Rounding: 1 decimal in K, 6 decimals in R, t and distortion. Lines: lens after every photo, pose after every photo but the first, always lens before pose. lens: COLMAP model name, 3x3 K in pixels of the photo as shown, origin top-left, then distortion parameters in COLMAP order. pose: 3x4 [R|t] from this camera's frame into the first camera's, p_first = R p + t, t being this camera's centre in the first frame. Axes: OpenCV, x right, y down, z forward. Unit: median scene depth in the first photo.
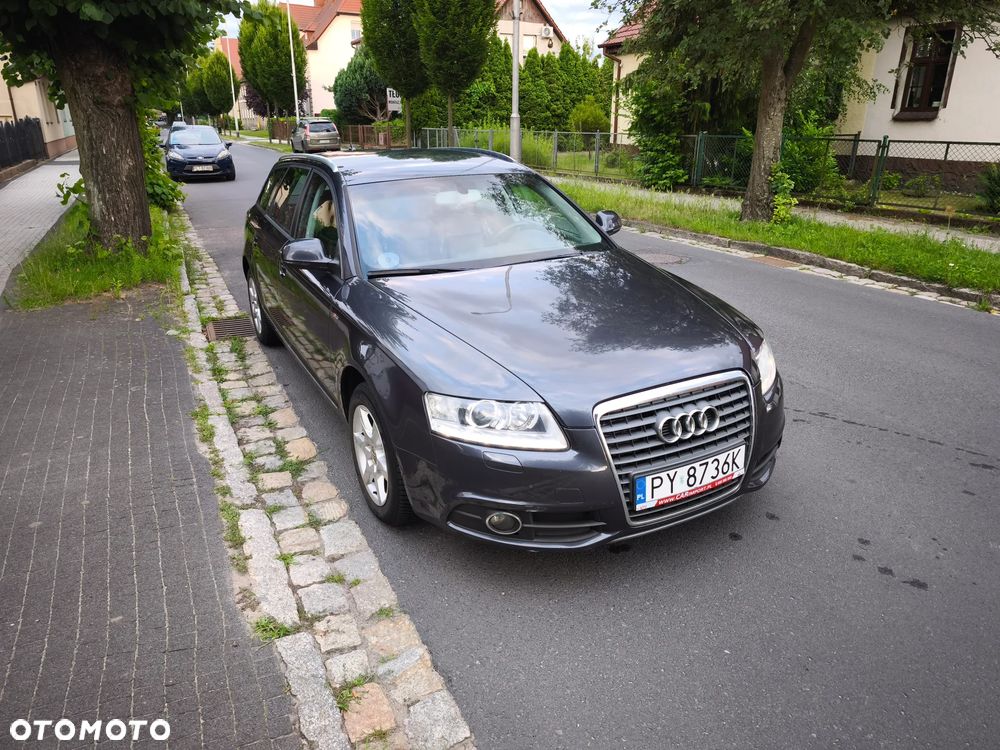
lens RADIAL K [[690.8, 0, 500.0], [0, 690.8, 375.0], [0, 0, 1]] dist [0.003631, -0.001082]
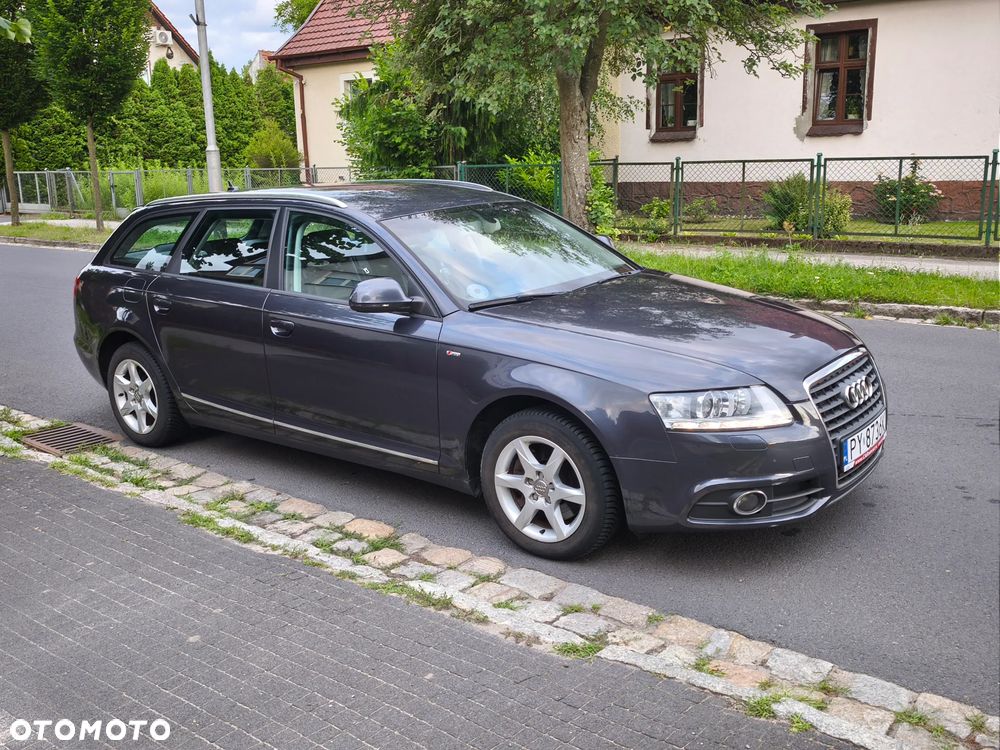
lens RADIAL K [[985.6, 0, 500.0], [0, 985.6, 375.0], [0, 0, 1]] dist [0.060557, -0.140397]
pose [[0.913571, -0.118029, 0.389175, -0.378689], [0.168429, 0.980839, -0.097913, 0.044129], [-0.370162, 0.154999, 0.915945, -0.116987]]
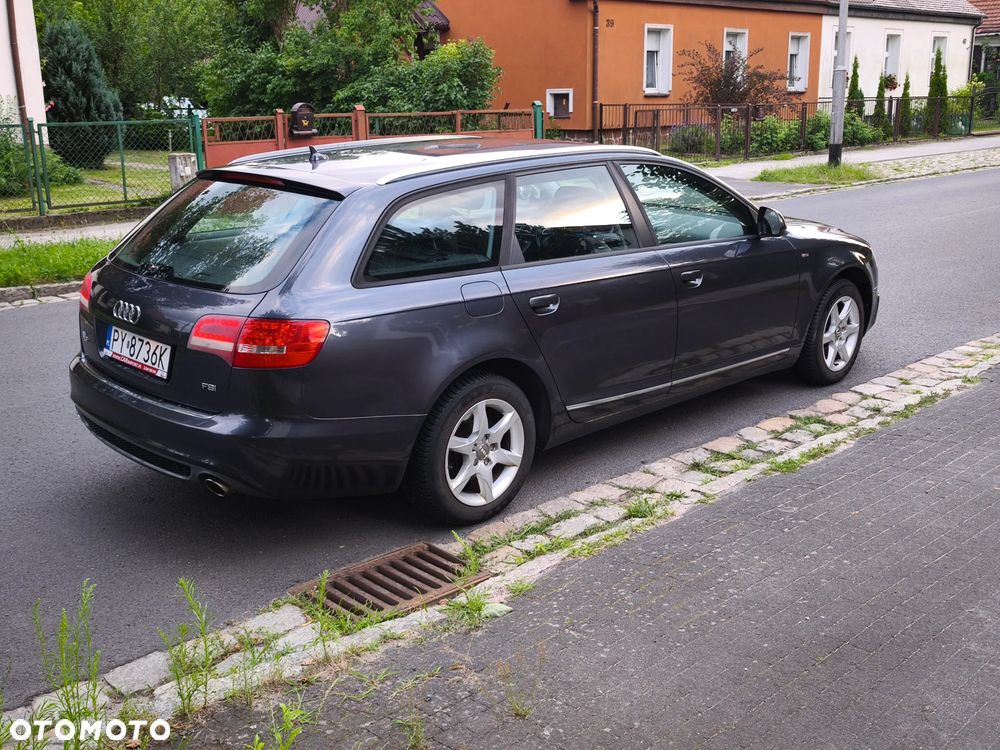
lens RADIAL K [[1055.5, 0, 509.0], [0, 1055.5, 373.8], [0, 0, 1]] dist [0.107478, -0.294290]
pose [[-0.298266, -0.244171, 0.922723, -0.999244], [0.338712, 0.876732, 0.341488, -0.386628], [-0.892363, 0.414392, -0.178796, 1.021641]]
